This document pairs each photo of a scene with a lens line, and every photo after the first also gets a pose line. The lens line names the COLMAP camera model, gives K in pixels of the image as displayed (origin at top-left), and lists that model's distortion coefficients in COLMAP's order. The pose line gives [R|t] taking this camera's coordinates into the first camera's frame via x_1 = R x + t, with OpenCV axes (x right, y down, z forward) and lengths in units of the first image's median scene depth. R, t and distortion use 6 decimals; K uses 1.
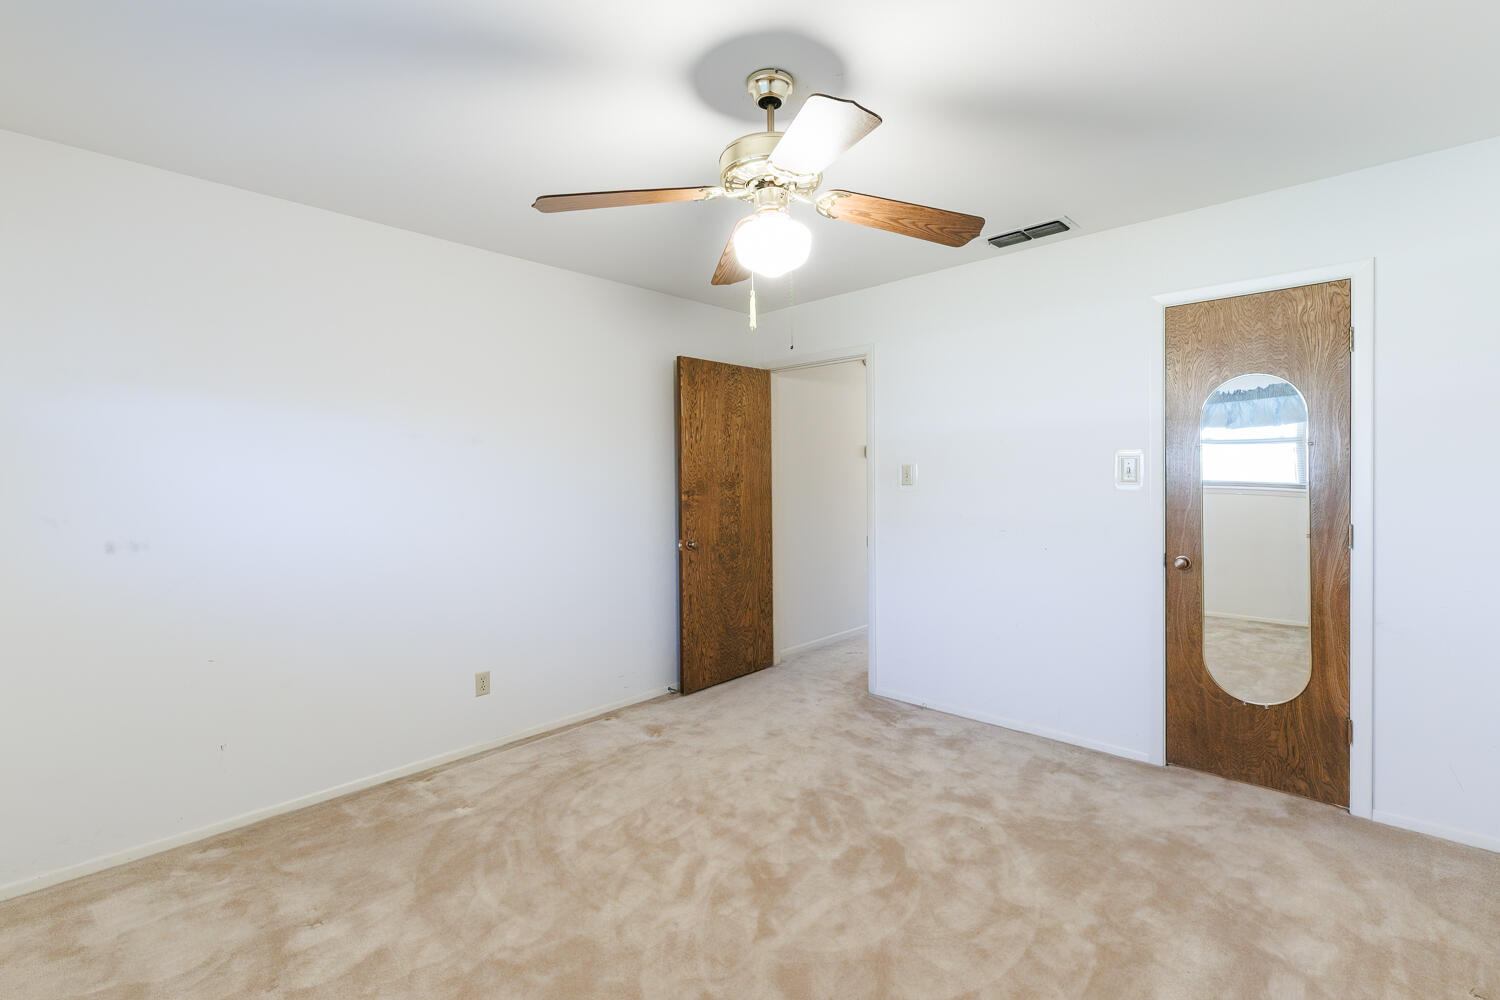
lens RADIAL K [[671.8, 0, 746.9], [0, 671.8, 494.4], [0, 0, 1]] dist [0.000145, 0.000100]
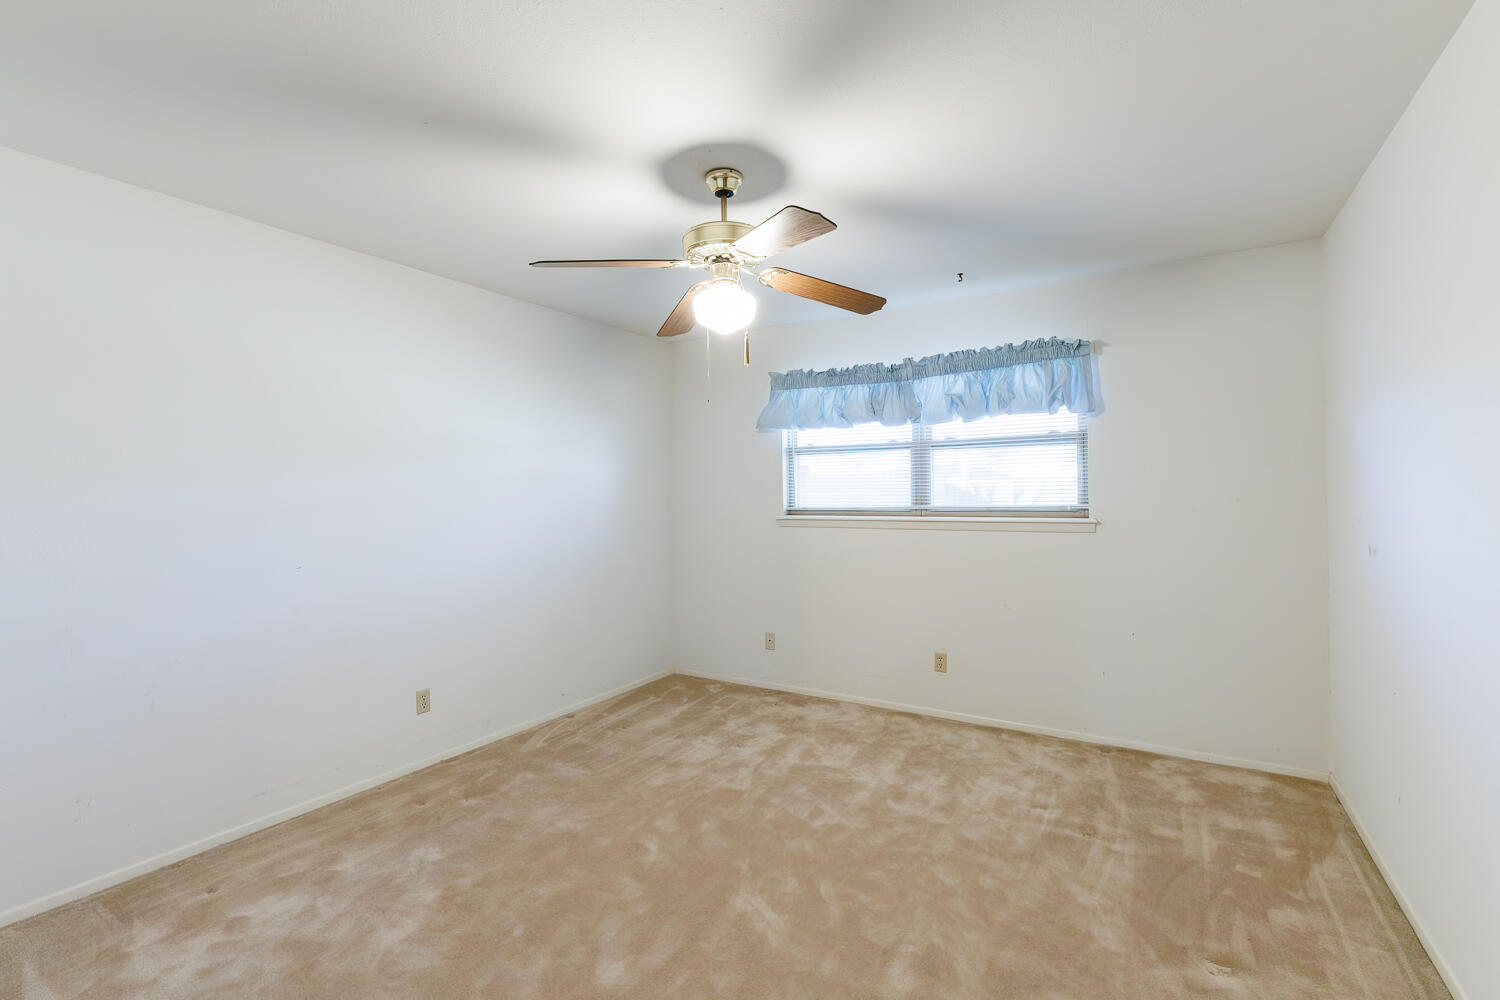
lens RADIAL K [[671.8, 0, 752.9], [0, 671.8, 494.7], [0, 0, 1]] dist [0.000145, 0.000100]
pose [[0.975638, -0.007476, 0.219261, -0.187980], [0.014889, 0.999371, -0.032174, 0.007917], [-0.218882, 0.034655, 0.975136, -0.194443]]
